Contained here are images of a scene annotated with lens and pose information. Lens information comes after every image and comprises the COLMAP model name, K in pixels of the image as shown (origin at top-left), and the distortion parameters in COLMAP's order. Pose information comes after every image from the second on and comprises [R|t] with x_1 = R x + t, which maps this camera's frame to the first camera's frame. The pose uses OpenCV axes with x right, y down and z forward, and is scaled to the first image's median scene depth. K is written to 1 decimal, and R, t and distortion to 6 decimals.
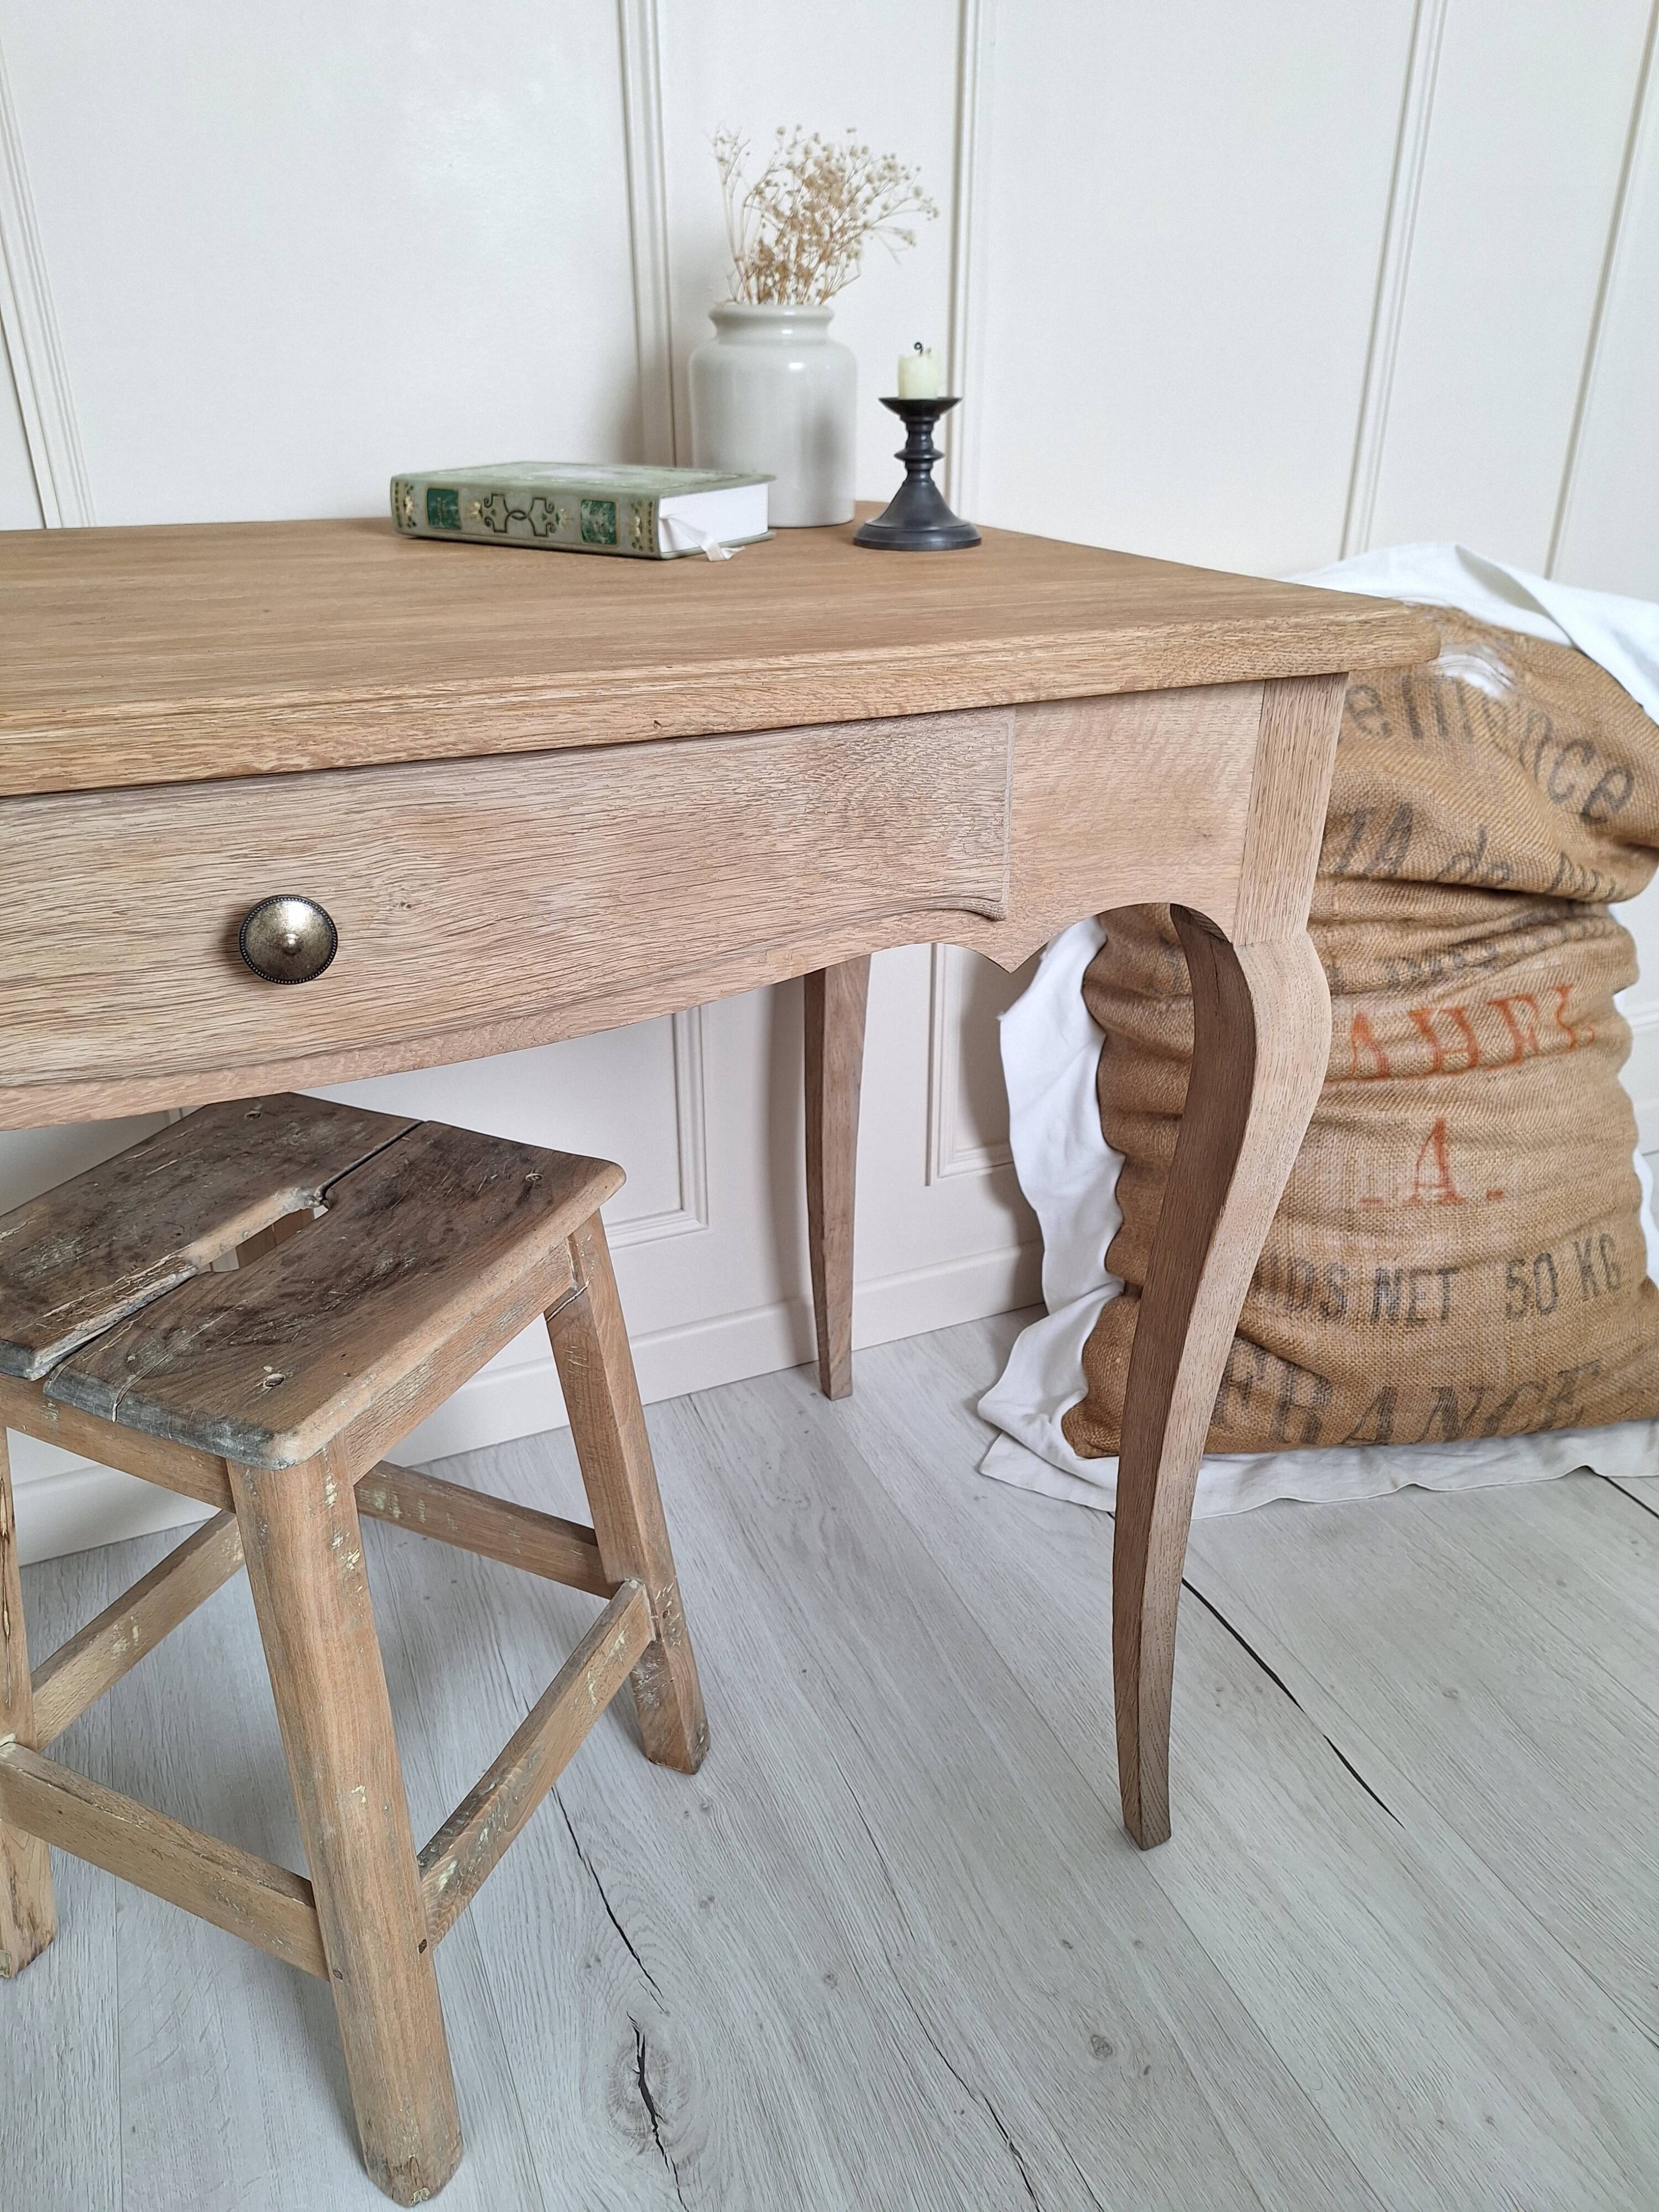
lens RADIAL K [[1551.9, 0, 849.3], [0, 1551.9, 1104.2], [0, 0, 1]] dist [0.051182, -0.044930]
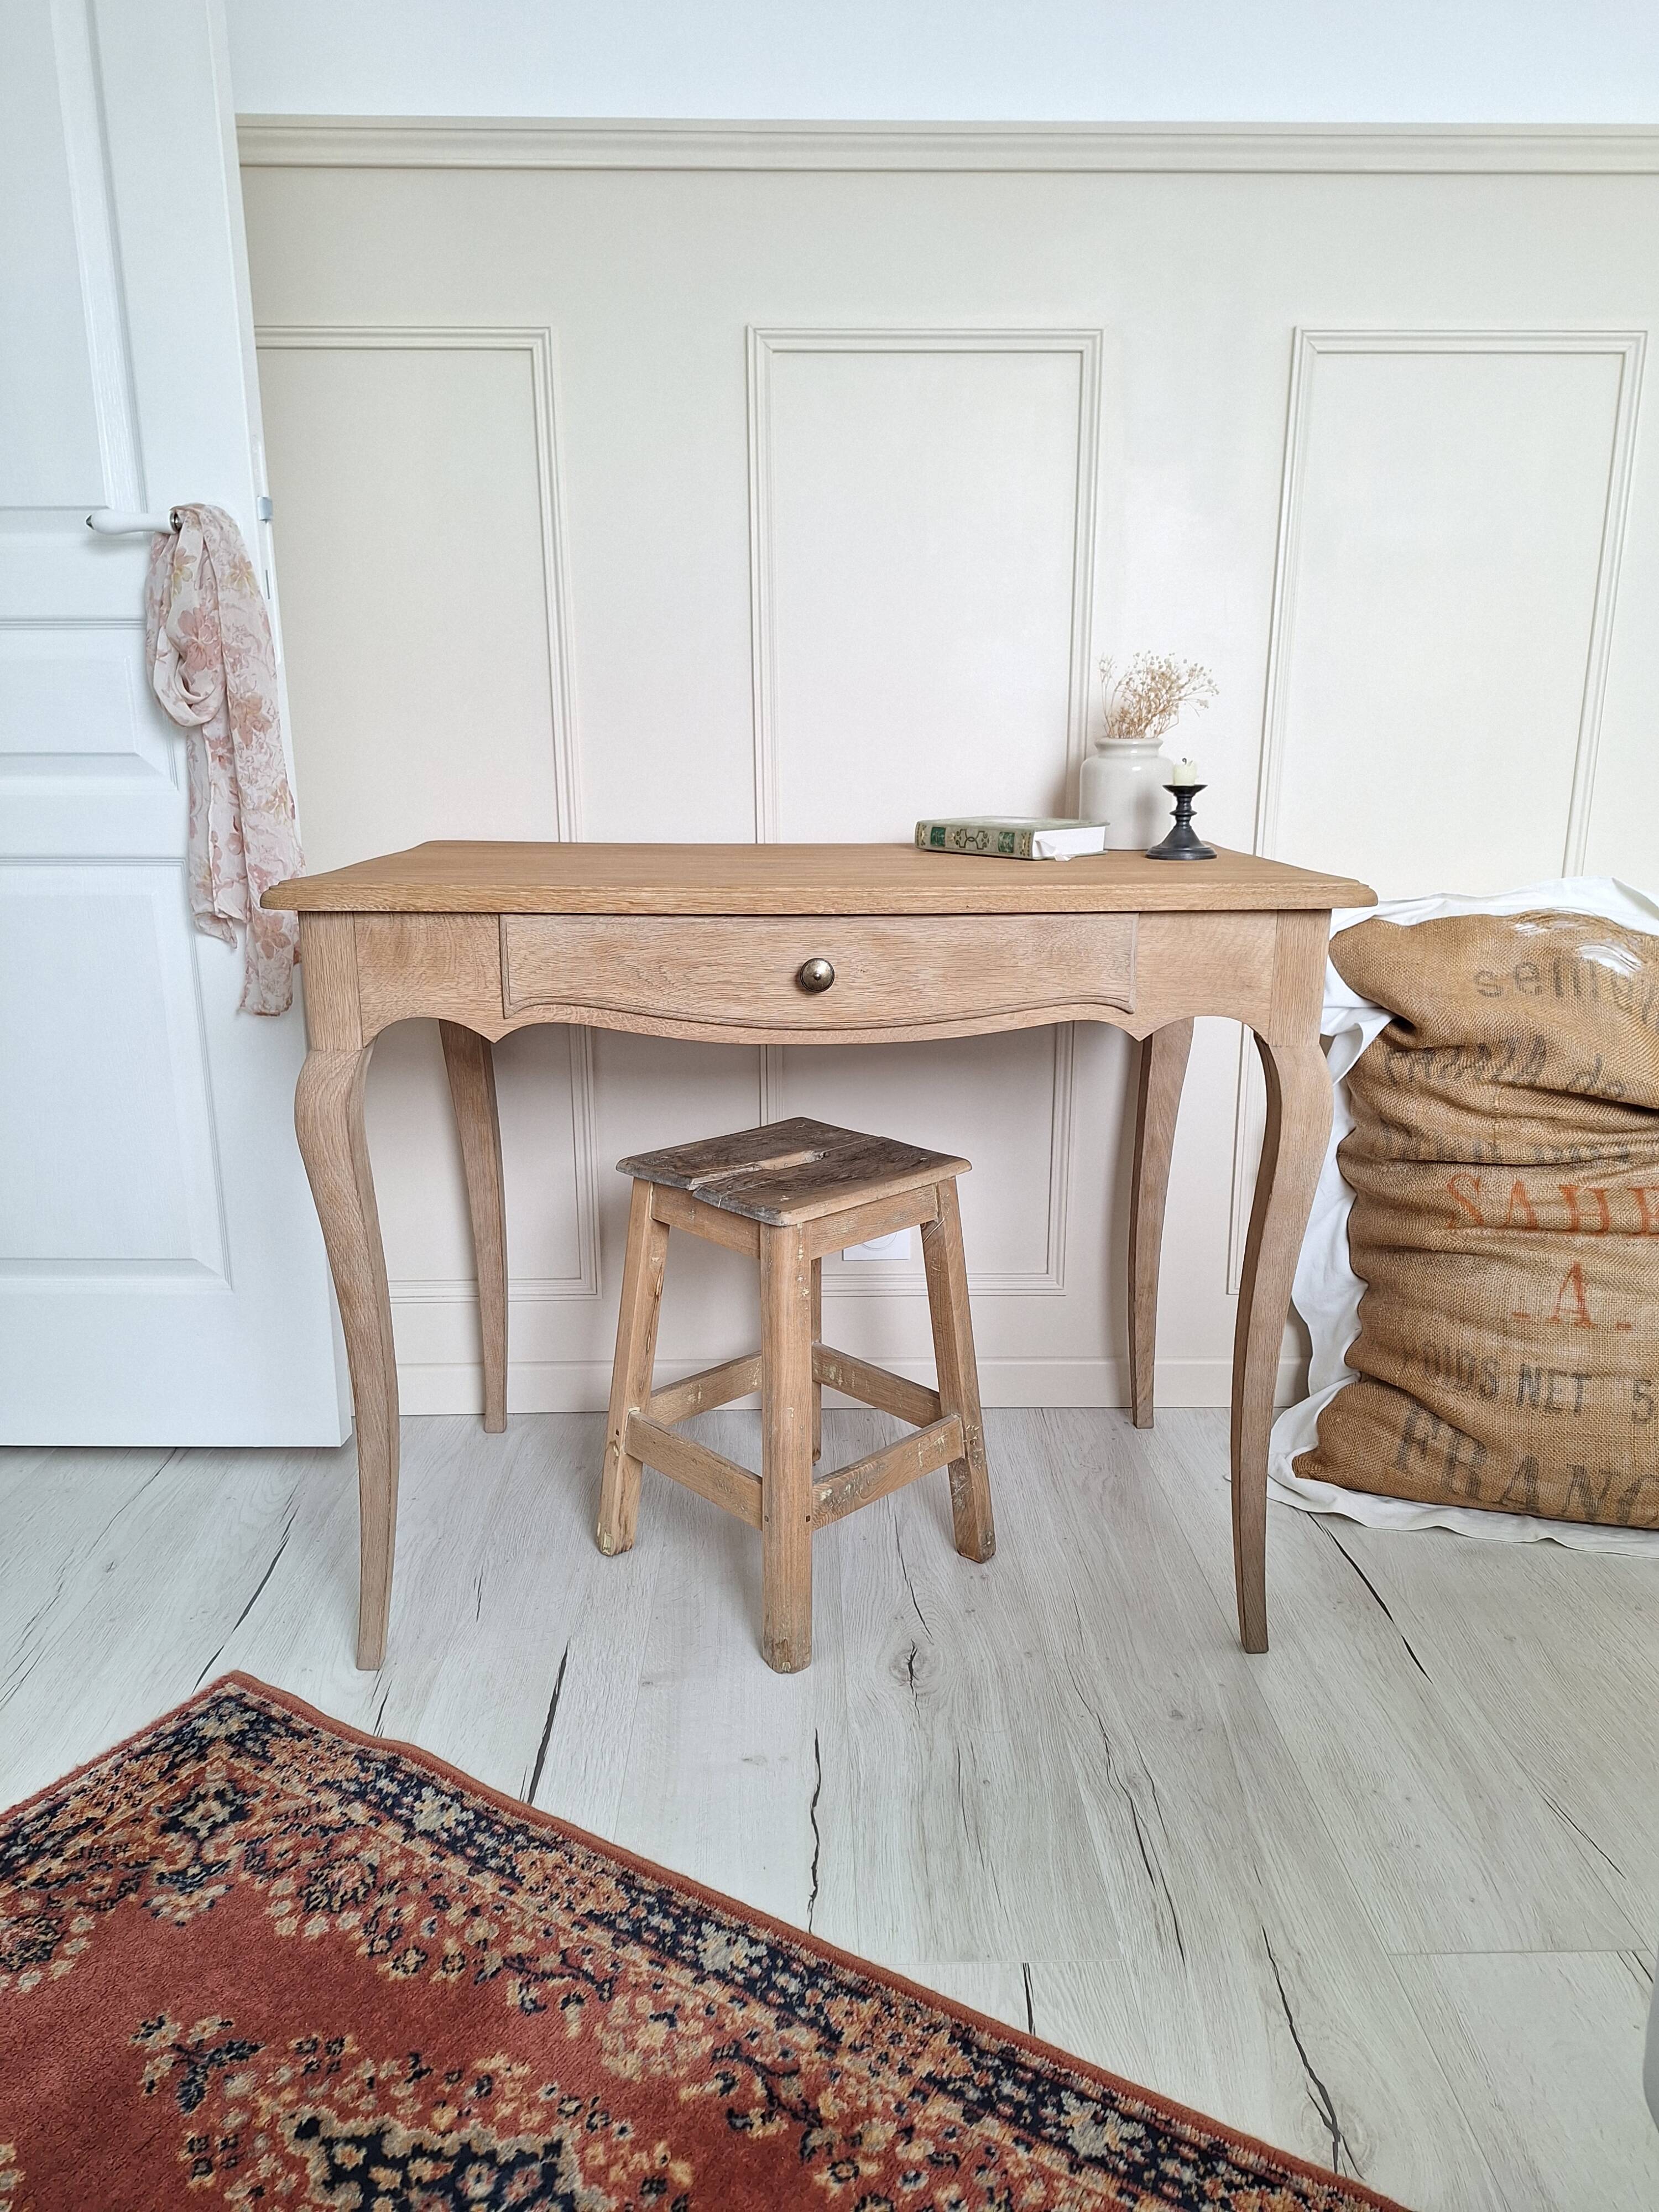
lens RADIAL K [[1551.9, 0, 837.3], [0, 1551.9, 1109.9], [0, 0, 1]] dist [0.051182, -0.044930]
pose [[0.924484, 0.087541, -0.371034, 0.386655], [-0.163627, 0.970185, -0.178794, 0.335303], [0.344320, 0.226003, 0.911244, -0.771536]]
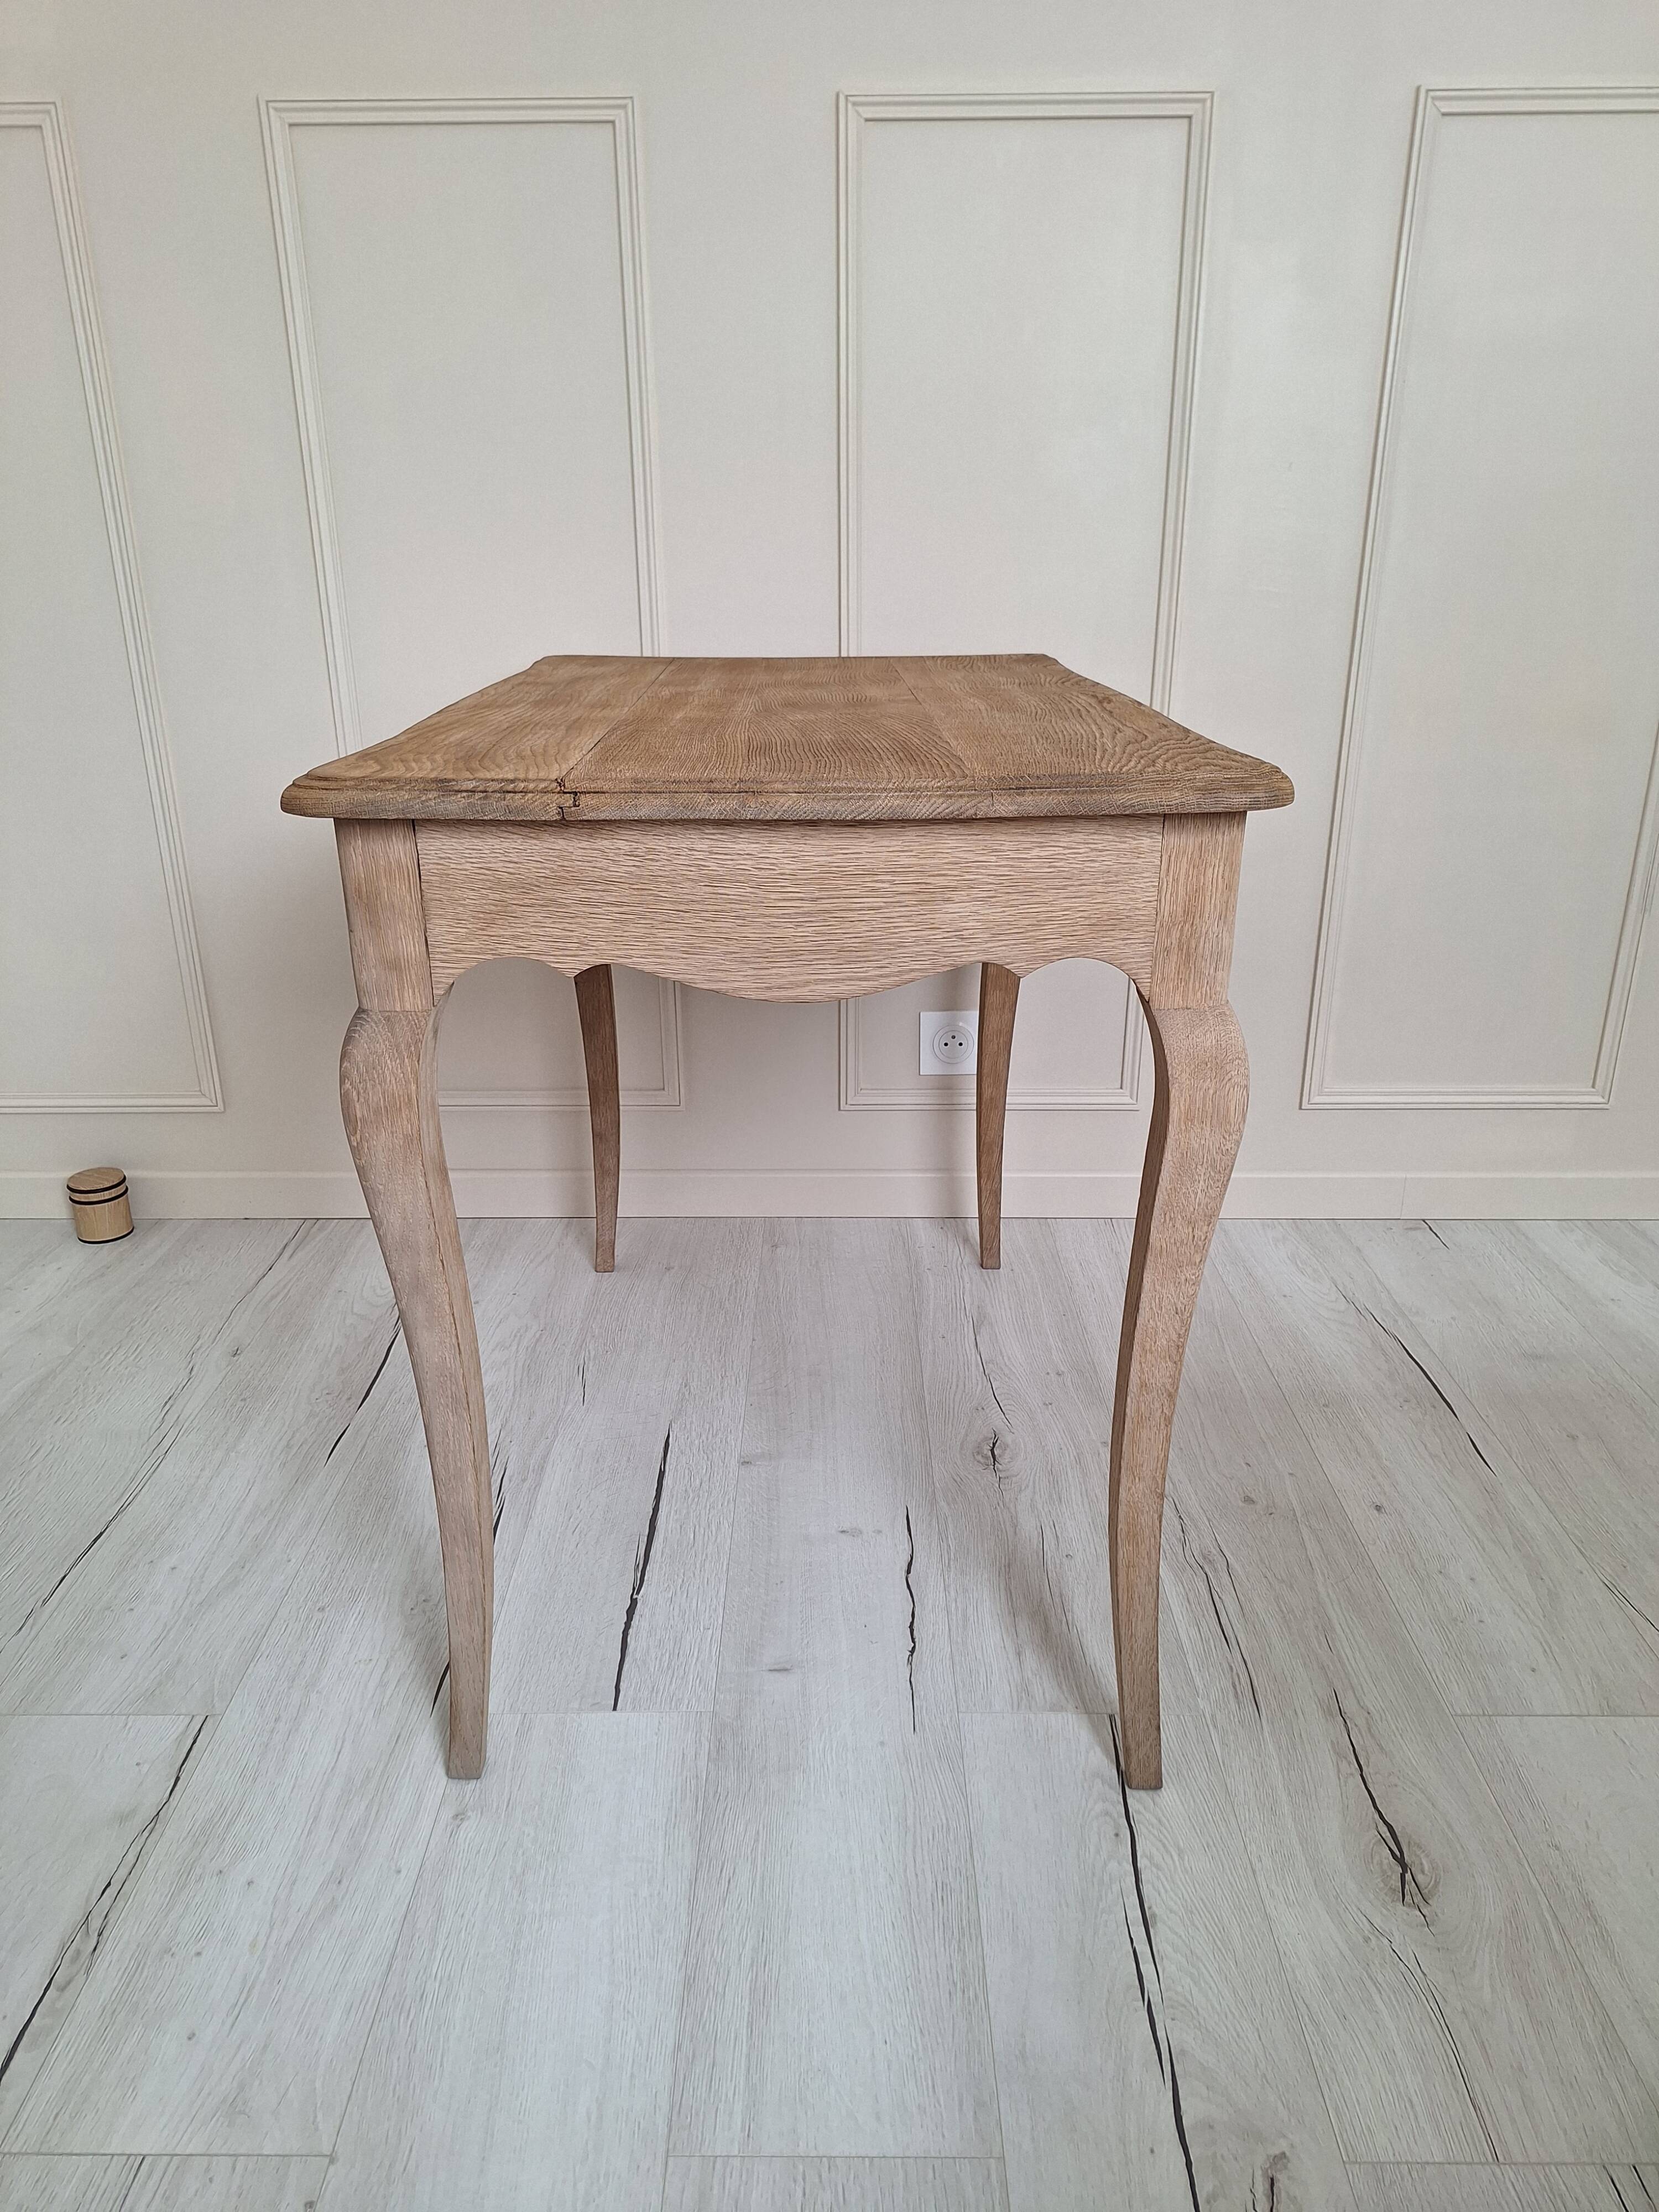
lens RADIAL K [[1551.9, 0, 820.3], [0, 1551.9, 1105.2], [0, 0, 1]] dist [0.051182, -0.044930]
pose [[0.910571, 0.135853, -0.390391, 0.345042], [-0.173560, 0.982819, -0.062808, 0.360834], [0.375150, 0.124947, 0.918504, -0.826879]]
